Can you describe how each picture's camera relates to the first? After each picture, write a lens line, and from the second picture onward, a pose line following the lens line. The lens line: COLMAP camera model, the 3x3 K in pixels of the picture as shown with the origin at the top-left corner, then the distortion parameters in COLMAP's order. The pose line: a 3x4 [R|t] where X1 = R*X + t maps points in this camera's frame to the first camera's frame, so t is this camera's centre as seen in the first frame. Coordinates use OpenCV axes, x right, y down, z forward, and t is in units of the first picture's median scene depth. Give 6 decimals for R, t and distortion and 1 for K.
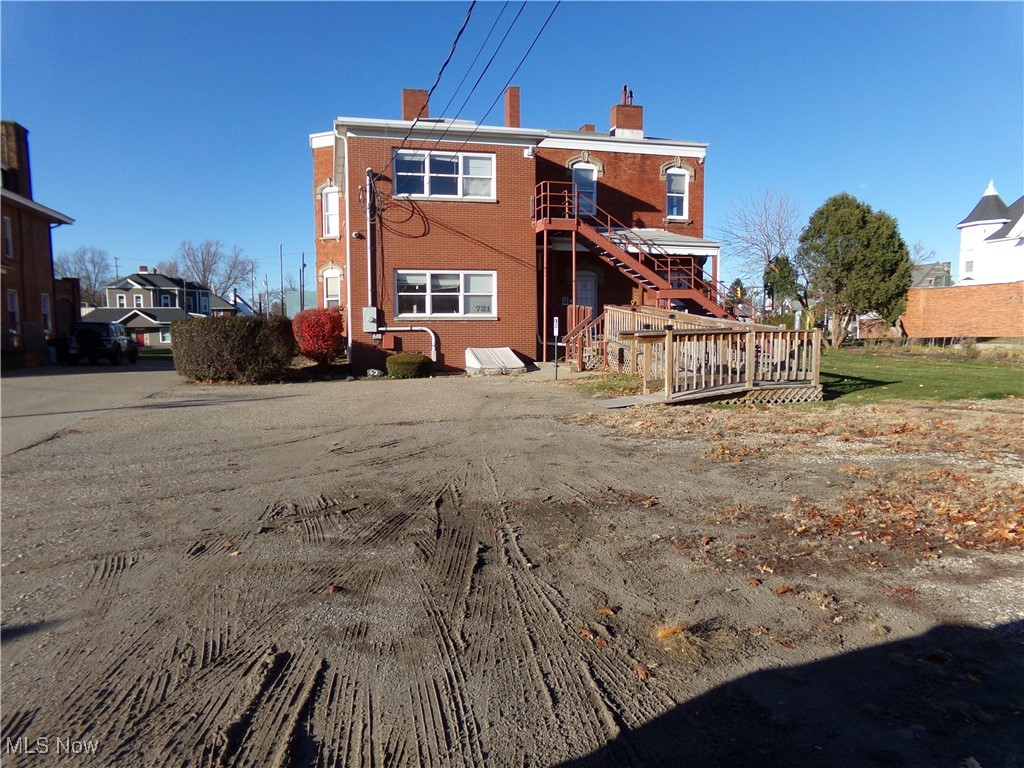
lens RADIAL K [[711.1, 0, 507.1], [0, 711.1, 392.9], [0, 0, 1]] dist [-0.135280, 0.271379]
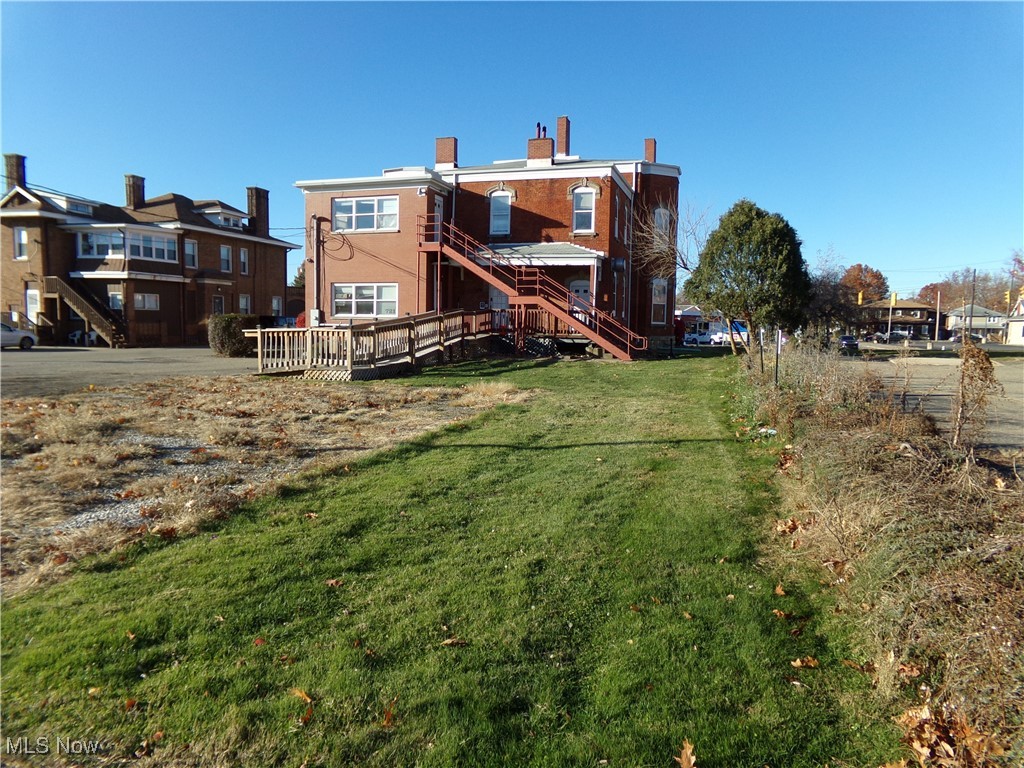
lens RADIAL K [[711.1, 0, 507.1], [0, 711.1, 392.9], [0, 0, 1]] dist [-0.135280, 0.271379]
pose [[0.855998, 0.071274, -0.512042, 0.865515], [-0.067865, 0.997372, 0.025377, -0.013219], [0.512505, 0.013027, 0.858585, -0.038399]]
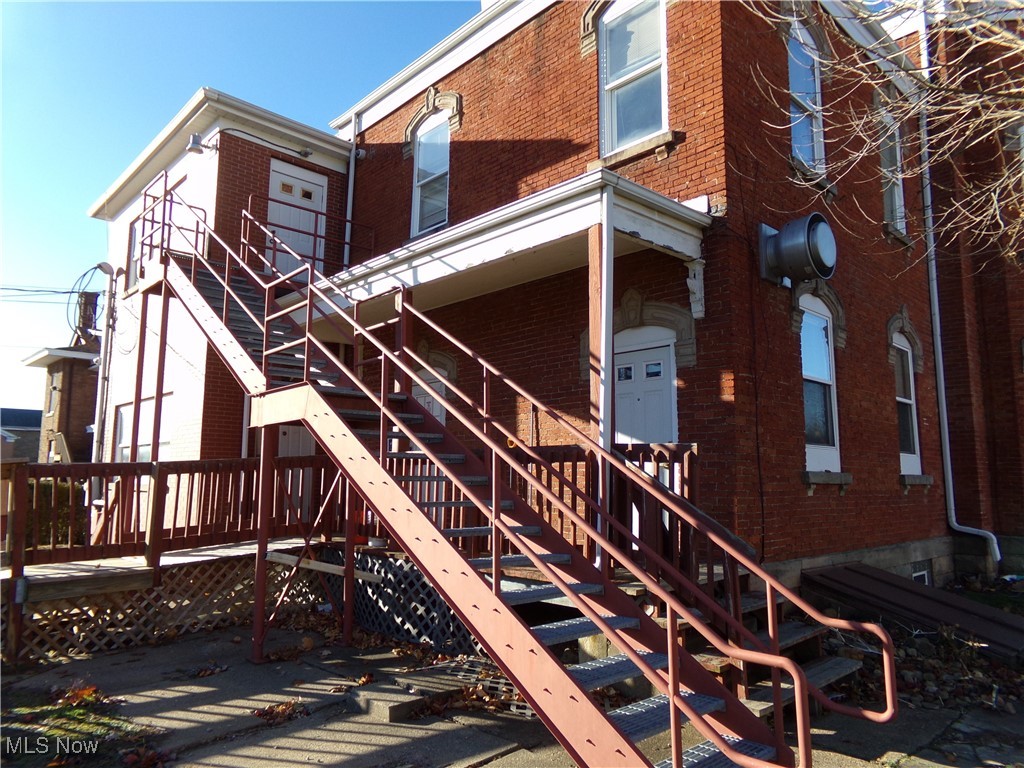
lens RADIAL K [[711.1, 0, 507.1], [0, 711.1, 392.9], [0, 0, 1]] dist [-0.135280, 0.271379]
pose [[0.486649, -0.098871, -0.867984, 0.541093], [-0.083810, 0.983708, -0.159043, -0.113334], [0.869568, 0.150144, 0.470434, 0.977458]]
